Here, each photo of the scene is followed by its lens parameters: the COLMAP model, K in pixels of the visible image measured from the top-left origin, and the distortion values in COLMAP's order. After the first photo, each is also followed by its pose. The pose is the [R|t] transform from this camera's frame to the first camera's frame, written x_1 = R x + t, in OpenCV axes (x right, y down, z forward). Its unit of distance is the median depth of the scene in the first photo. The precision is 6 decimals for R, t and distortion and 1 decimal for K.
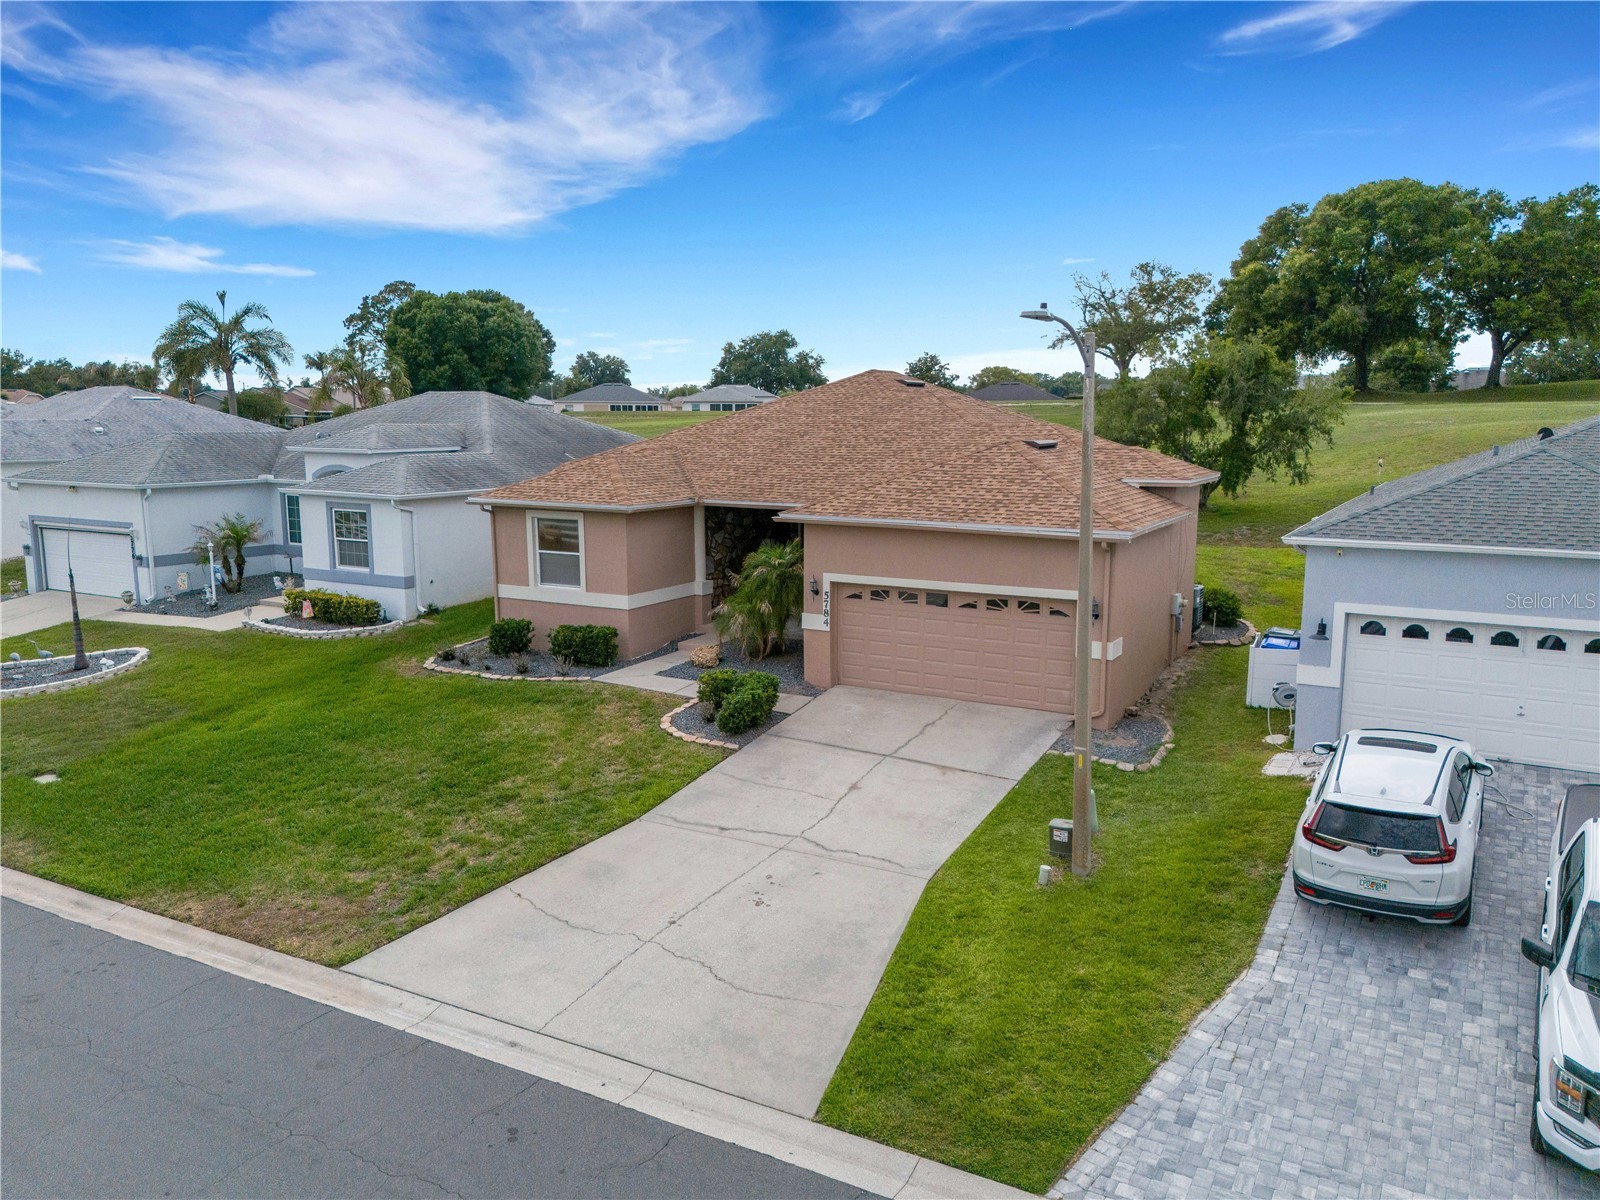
lens RADIAL K [[1199.3, 0, 800.0], [0, 1199.3, 600.0], [0, 0, 1]] dist [0.079656, -0.077619]
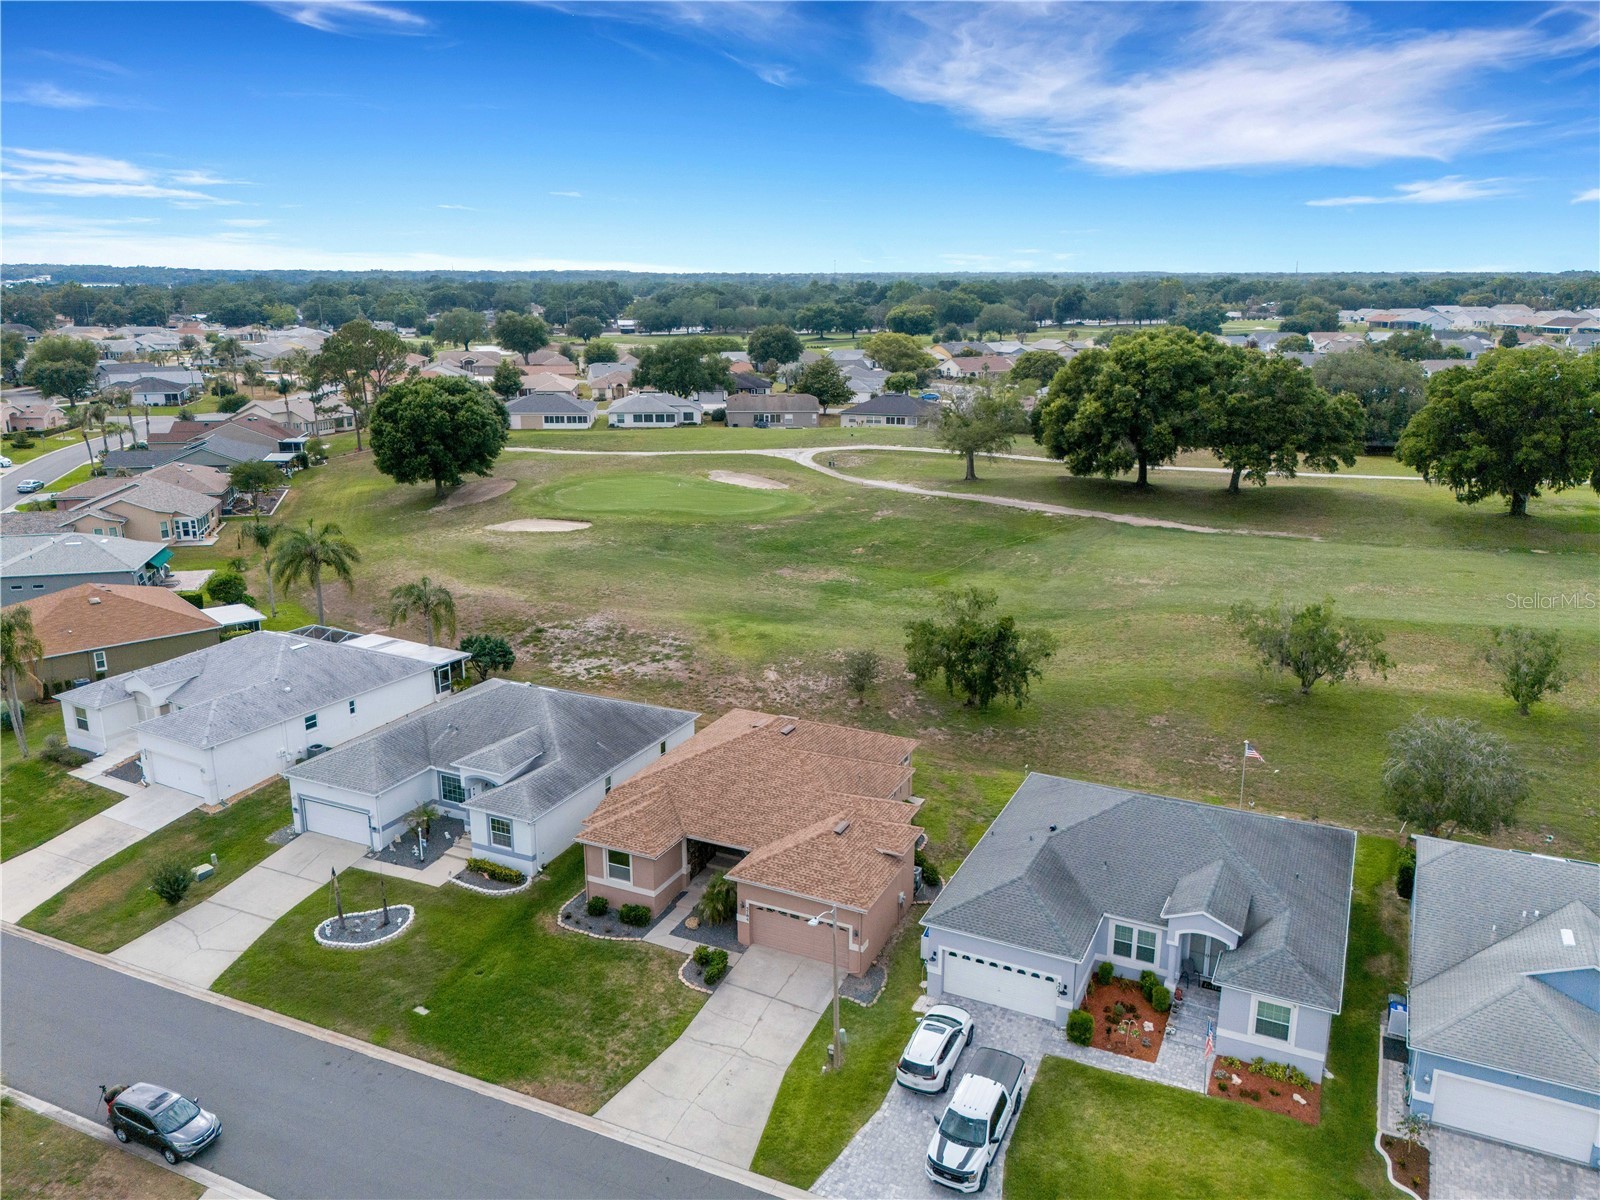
lens RADIAL K [[1204.5, 0, 802.5], [0, 1204.5, 609.2], [0, 0, 1]] dist [0.078634, -0.085157]
pose [[0.996985, -0.018986, 0.075239, -0.038070], [0.009959, 0.992894, 0.118584, -0.883978], [-0.076955, -0.117477, 0.990089, -1.288484]]
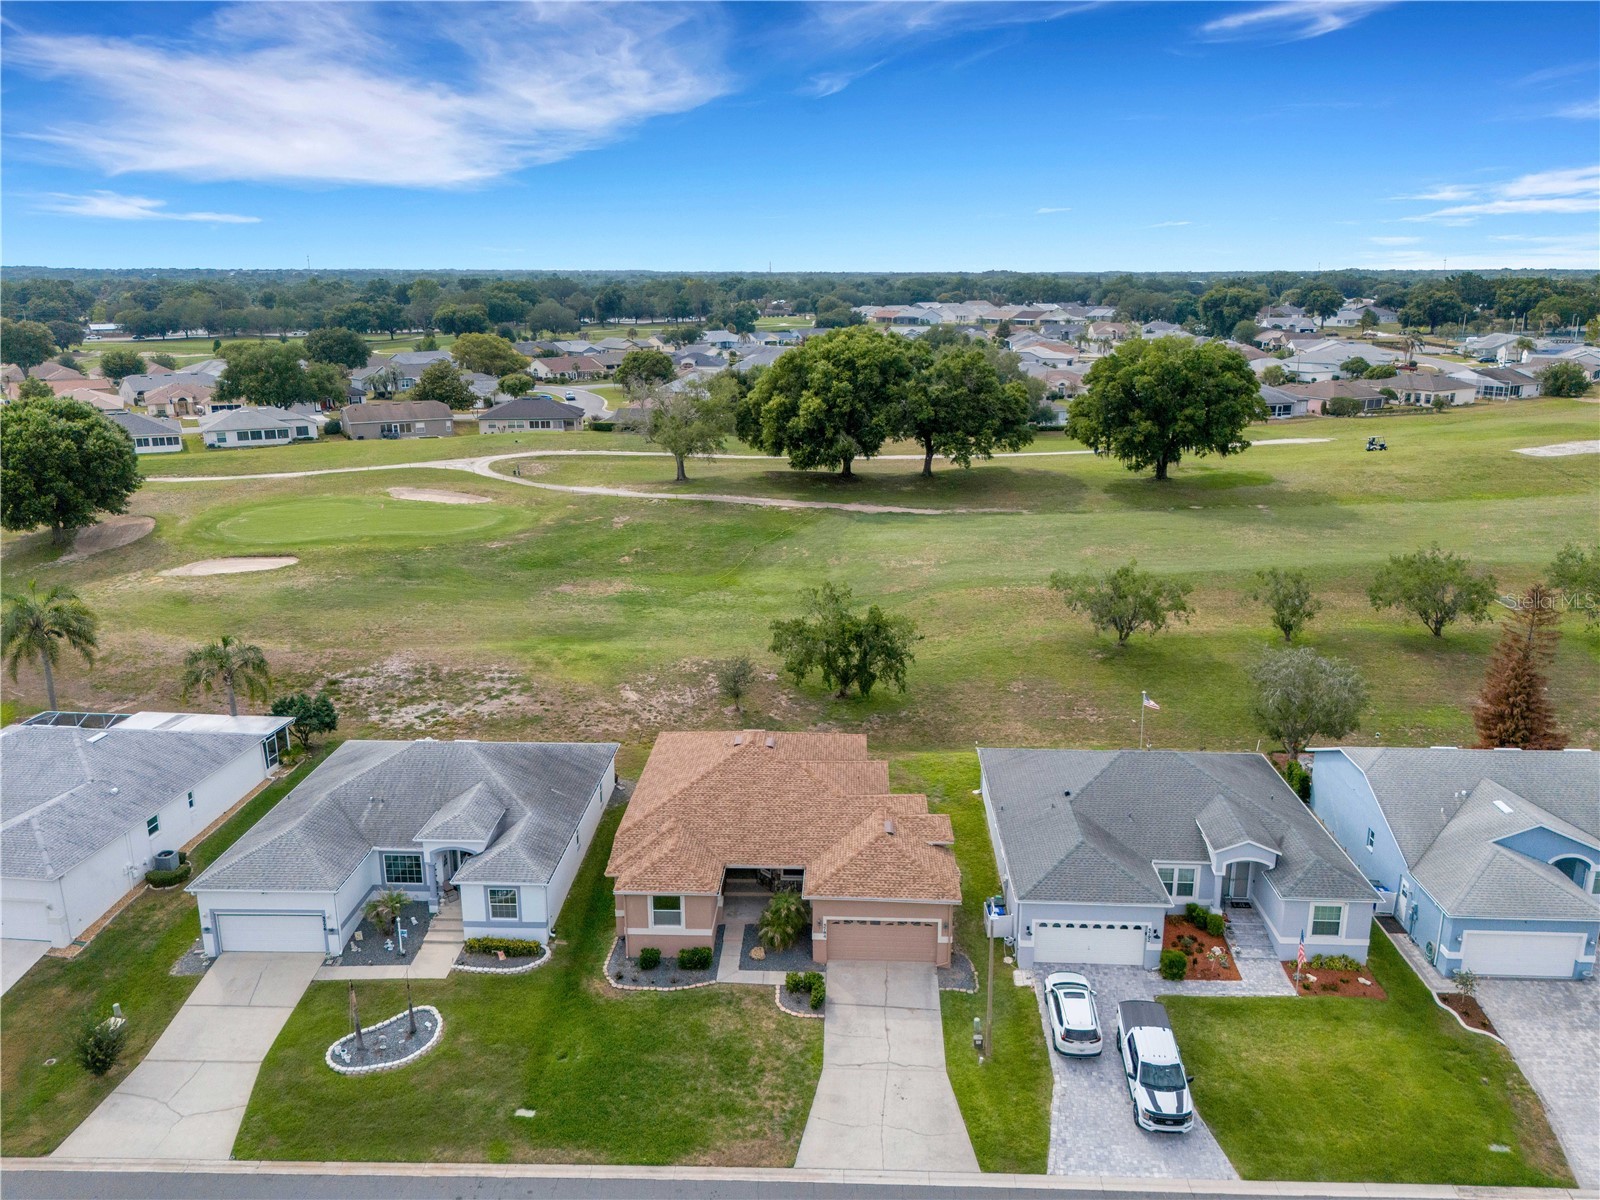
lens RADIAL K [[1204.5, 0, 802.5], [0, 1204.5, 609.2], [0, 0, 1]] dist [0.078634, -0.085157]
pose [[0.886264, -0.126019, 0.445708, -0.998007], [0.071879, 0.988038, 0.136432, -0.946126], [-0.457569, -0.088877, 0.884721, -0.986514]]
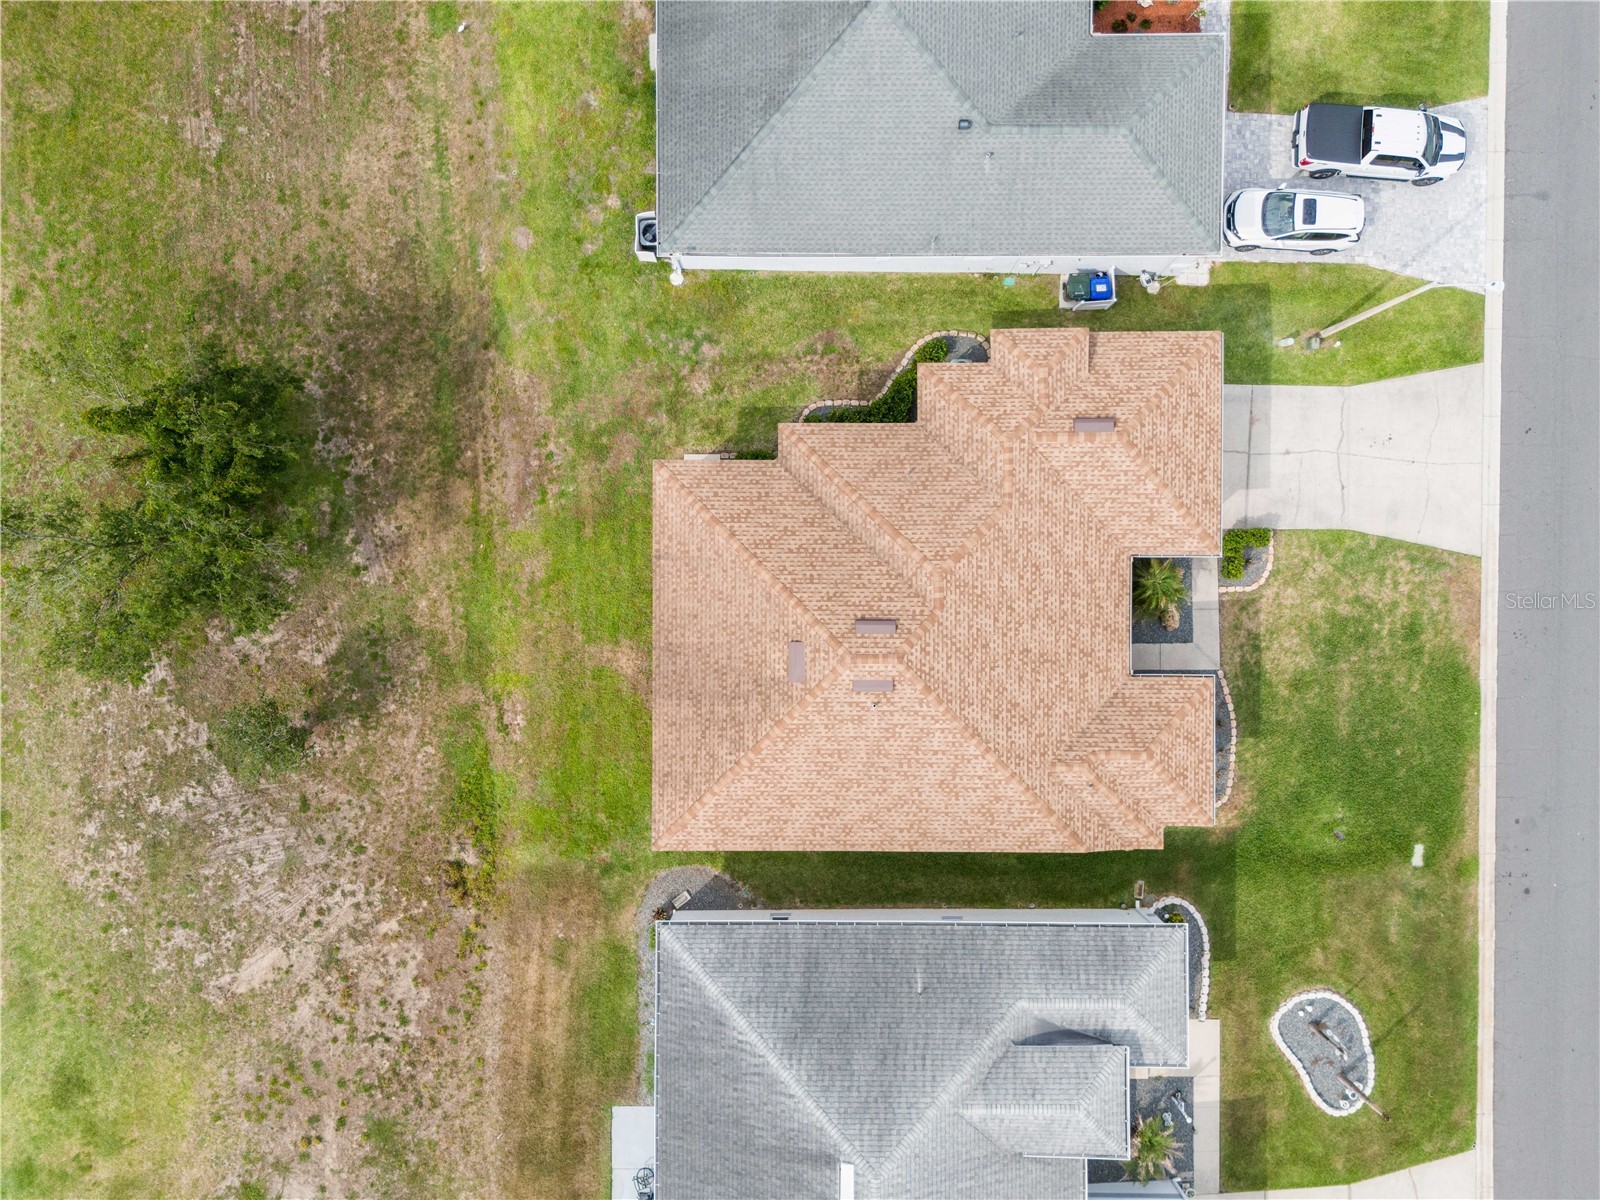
lens RADIAL K [[1199.3, 0, 800.0], [0, 1199.3, 600.0], [0, 0, 1]] dist [0.079656, -0.077619]
pose [[-0.500228, -0.865849, -0.008826, 0.230920], [0.132074, -0.086368, 0.987470, -1.800124], [-0.855762, 0.492795, 0.157560, 1.302494]]
